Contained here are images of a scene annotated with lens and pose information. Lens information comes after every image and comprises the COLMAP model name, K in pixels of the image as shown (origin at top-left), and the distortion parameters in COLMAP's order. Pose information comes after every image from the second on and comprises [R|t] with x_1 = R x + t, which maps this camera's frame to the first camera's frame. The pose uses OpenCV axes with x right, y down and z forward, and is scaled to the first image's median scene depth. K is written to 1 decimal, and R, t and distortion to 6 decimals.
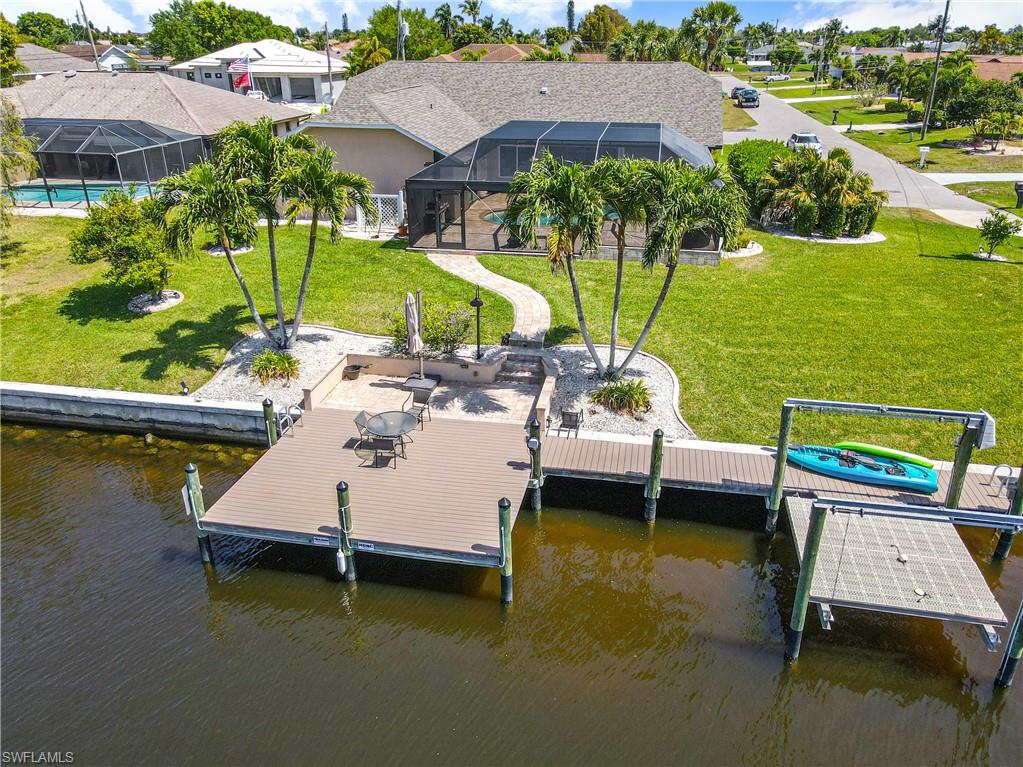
lens RADIAL K [[758.2, 0, 511.5], [0, 758.2, 383.5], [0, 0, 1]] dist [0.025329, 0.006882]
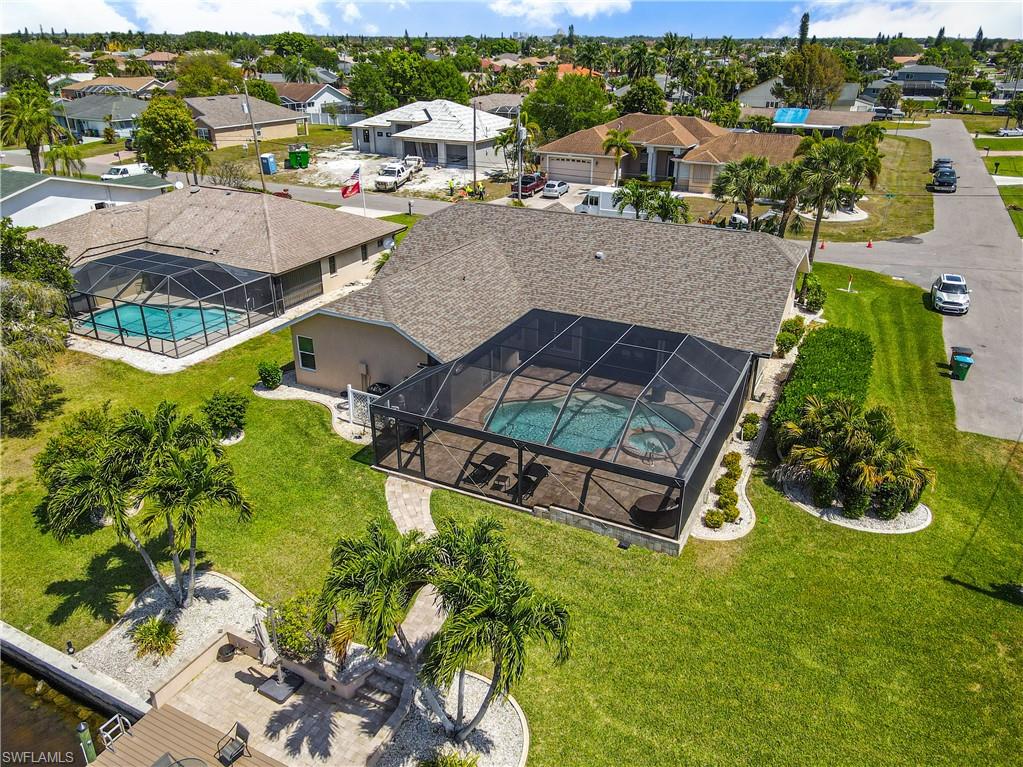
lens RADIAL K [[758.2, 0, 511.5], [0, 758.2, 383.5], [0, 0, 1]] dist [0.025329, 0.006882]
pose [[0.961145, 0.119801, -0.248691, 0.283237], [-0.119757, 0.992684, 0.015362, -0.342303], [0.248712, 0.015017, 0.968461, 0.105533]]
